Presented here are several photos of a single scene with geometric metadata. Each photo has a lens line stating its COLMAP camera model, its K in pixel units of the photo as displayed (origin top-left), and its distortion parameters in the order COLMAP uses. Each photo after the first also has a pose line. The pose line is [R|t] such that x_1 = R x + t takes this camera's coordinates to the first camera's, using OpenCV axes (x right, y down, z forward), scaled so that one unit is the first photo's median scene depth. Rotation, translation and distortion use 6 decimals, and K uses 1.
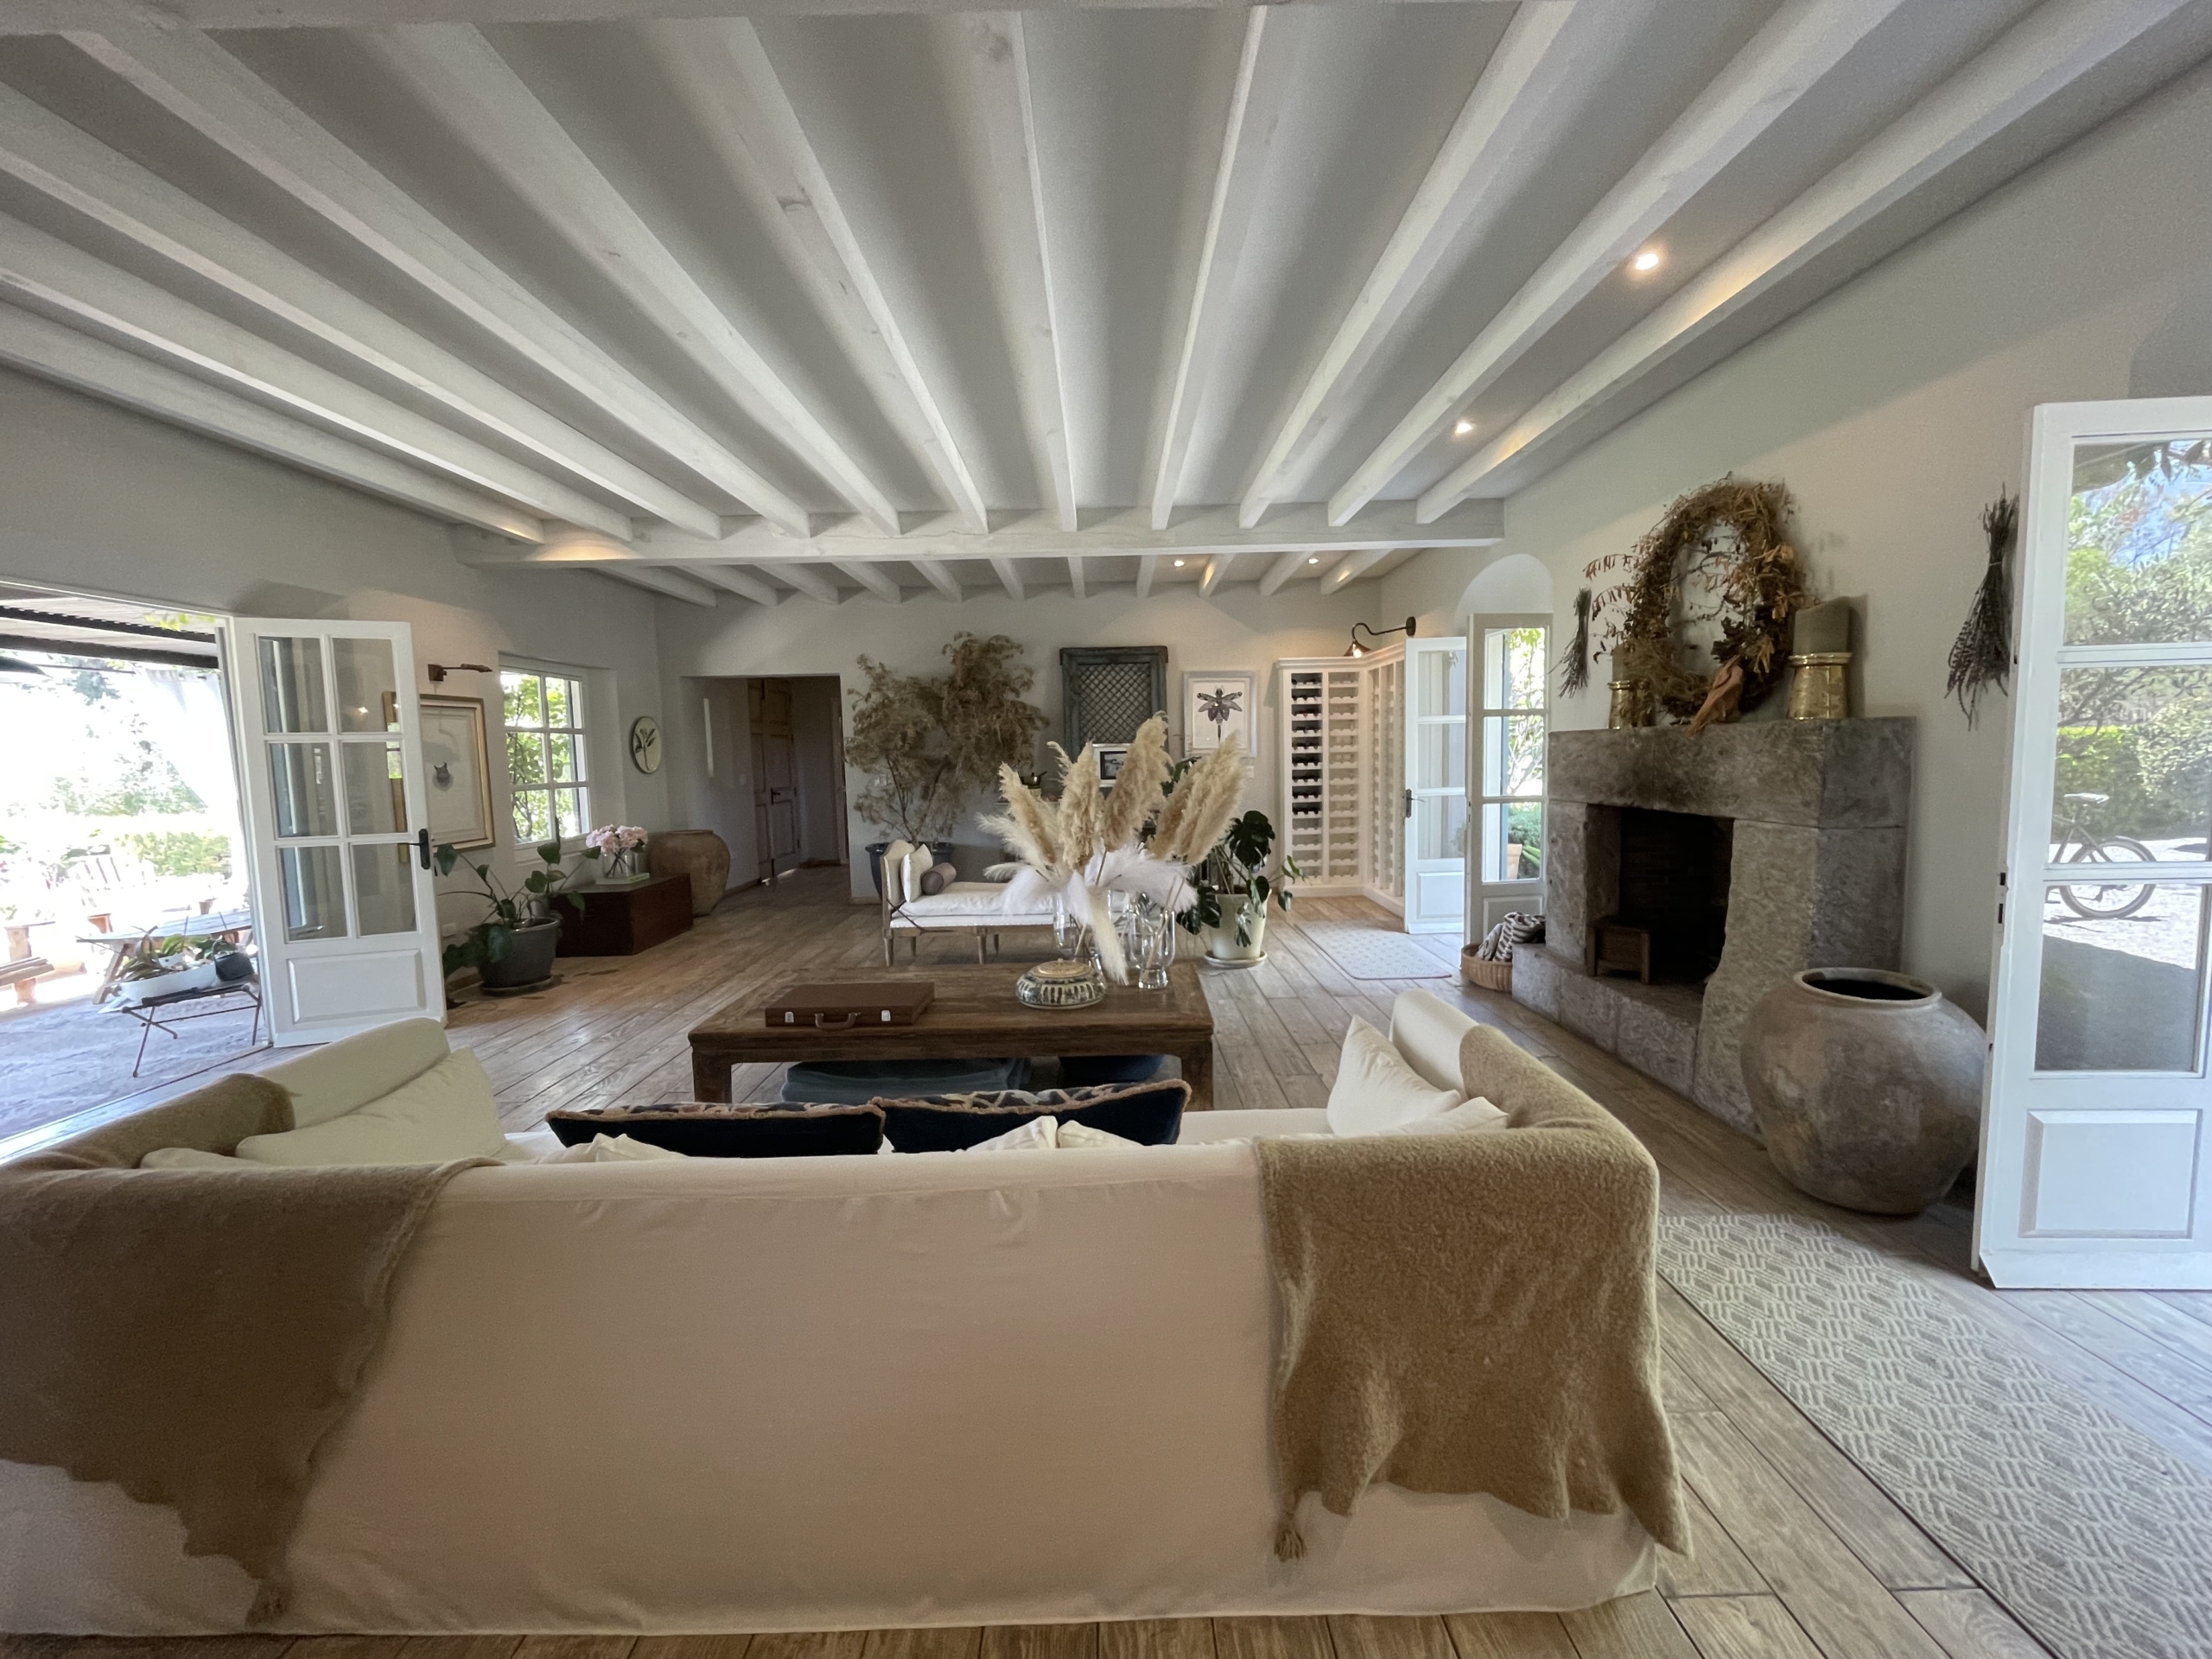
lens RADIAL K [[905.6, 0, 1111.9], [0, 905.6, 843.3], [0, 0, 1]] dist [-0.005376, 0.000564]
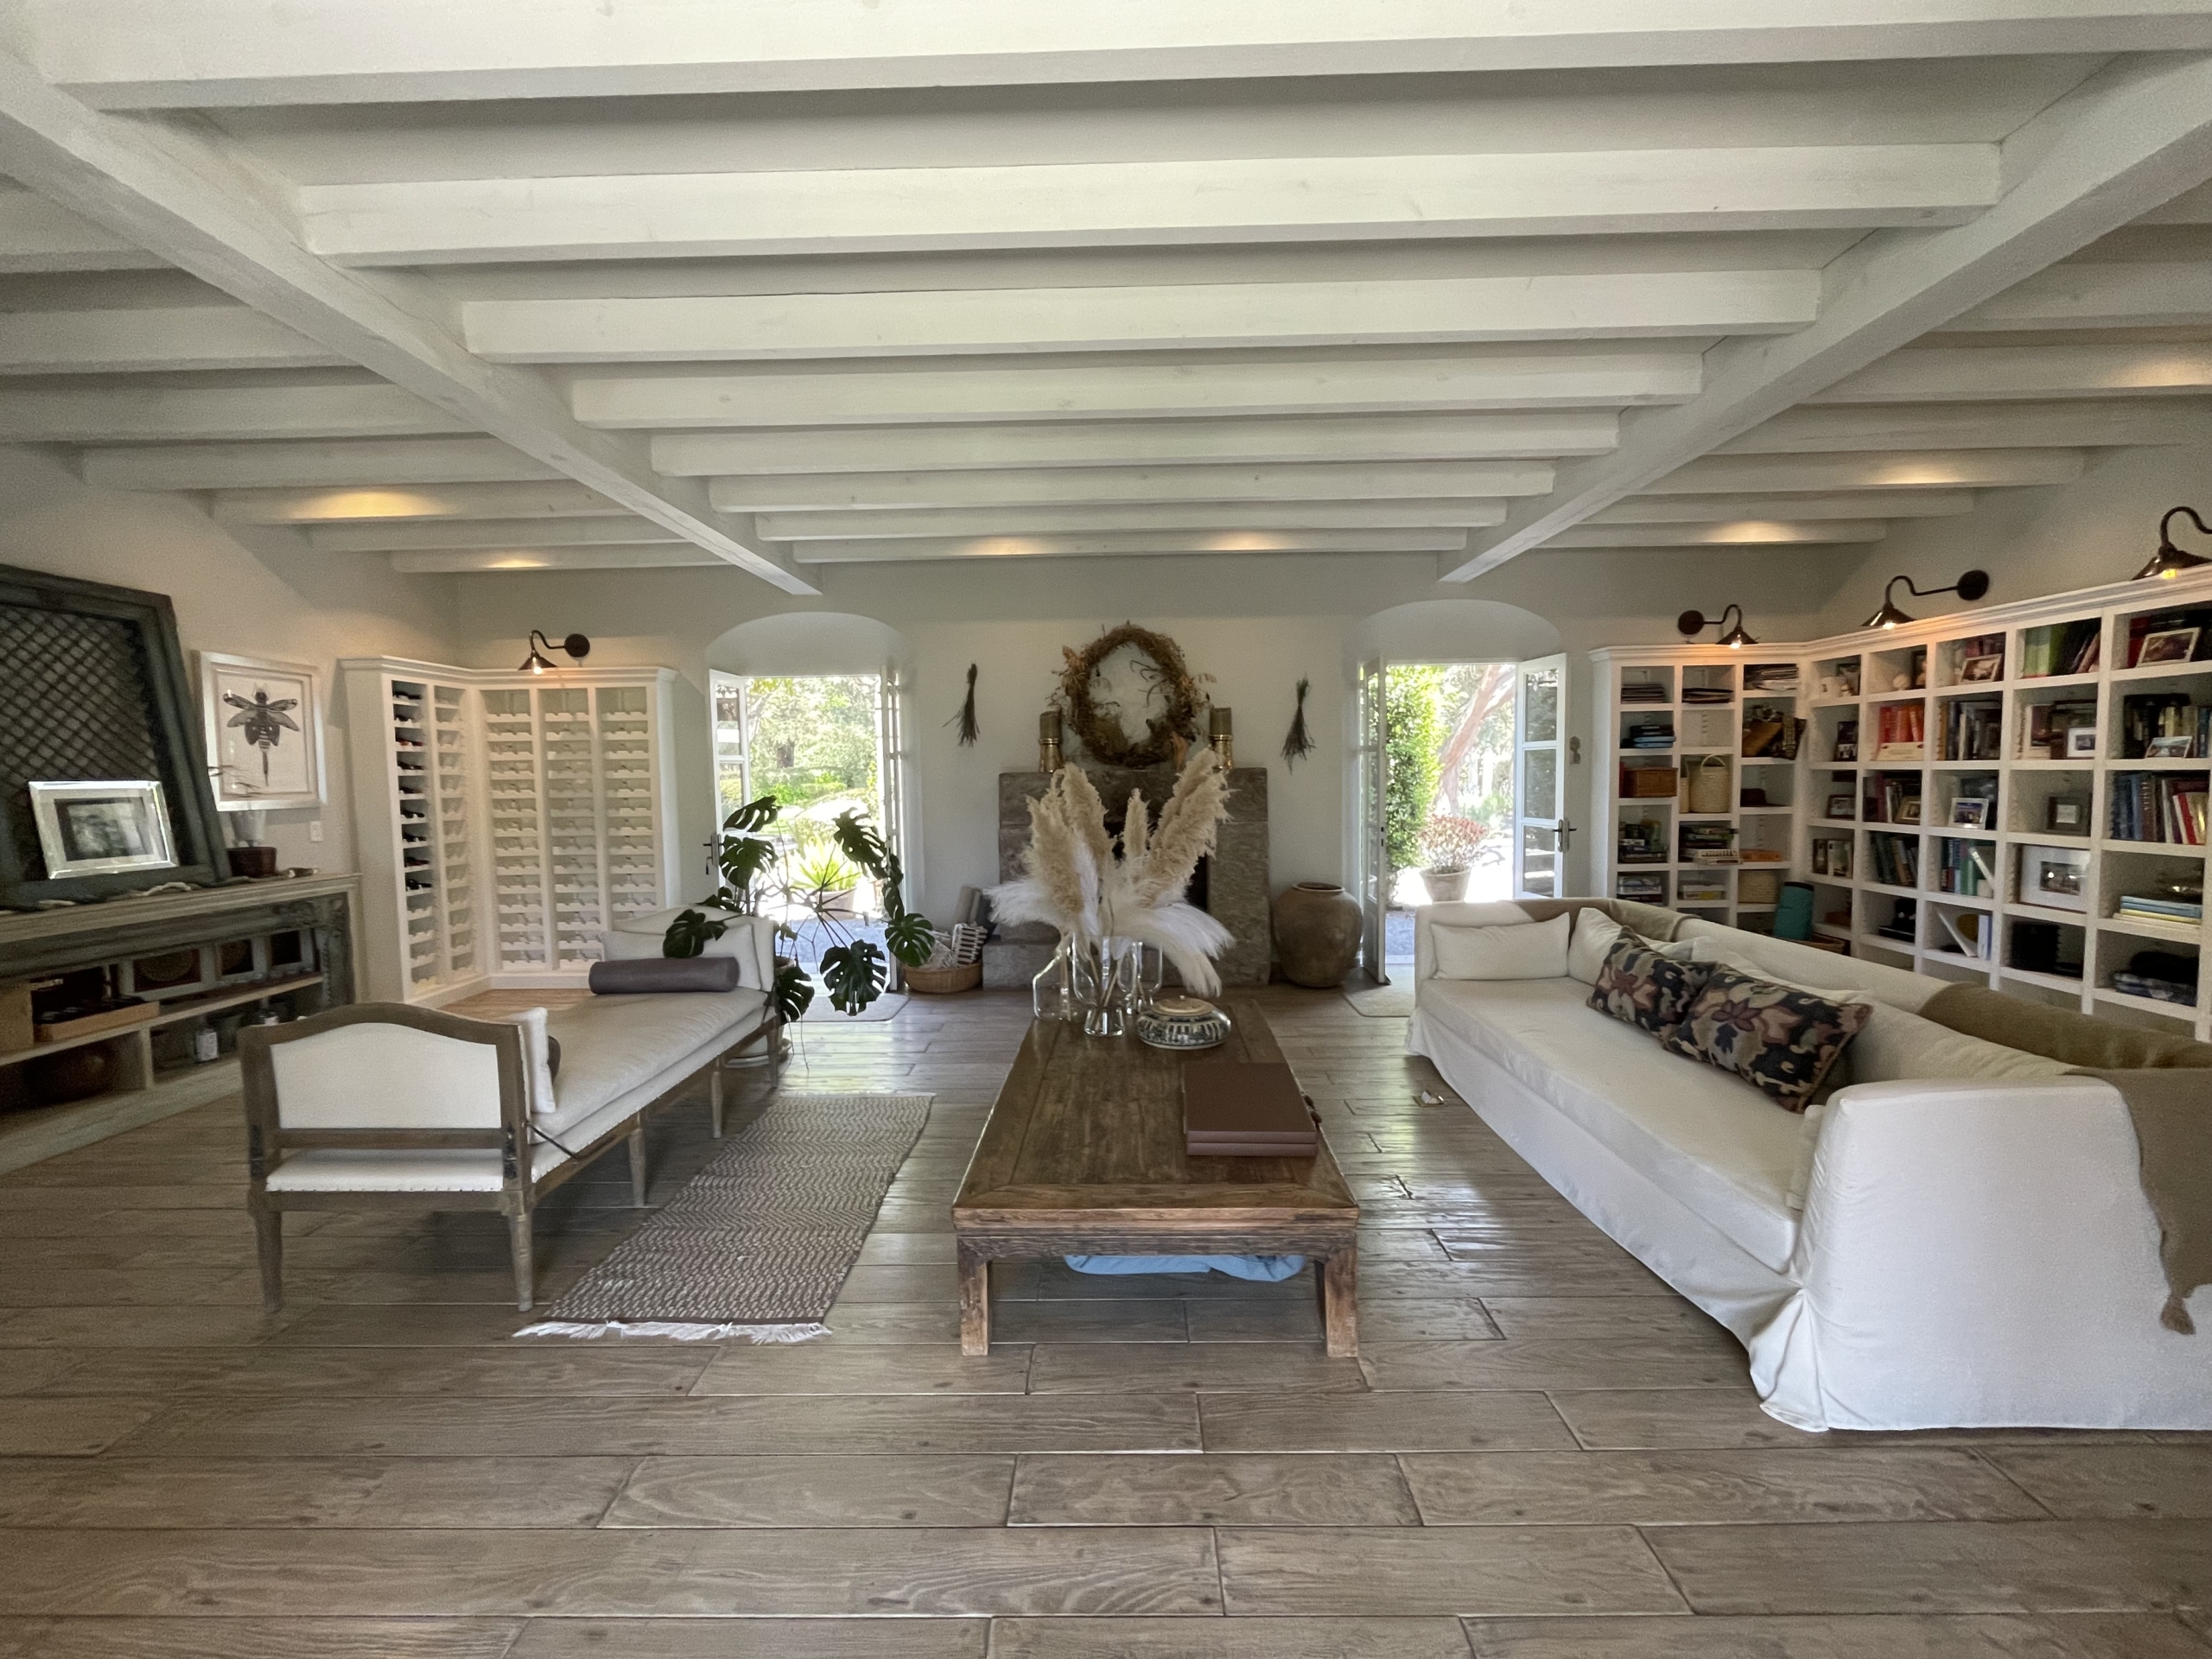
lens RADIAL K [[905.6, 0, 1110.3], [0, 905.6, 827.7], [0, 0, 1]] dist [-0.005376, 0.000564]
pose [[0.006820, -0.032194, 0.999458, -0.461142], [0.120271, 0.992253, 0.031141, -0.038161], [-0.992718, 0.119993, 0.010639, 0.482941]]
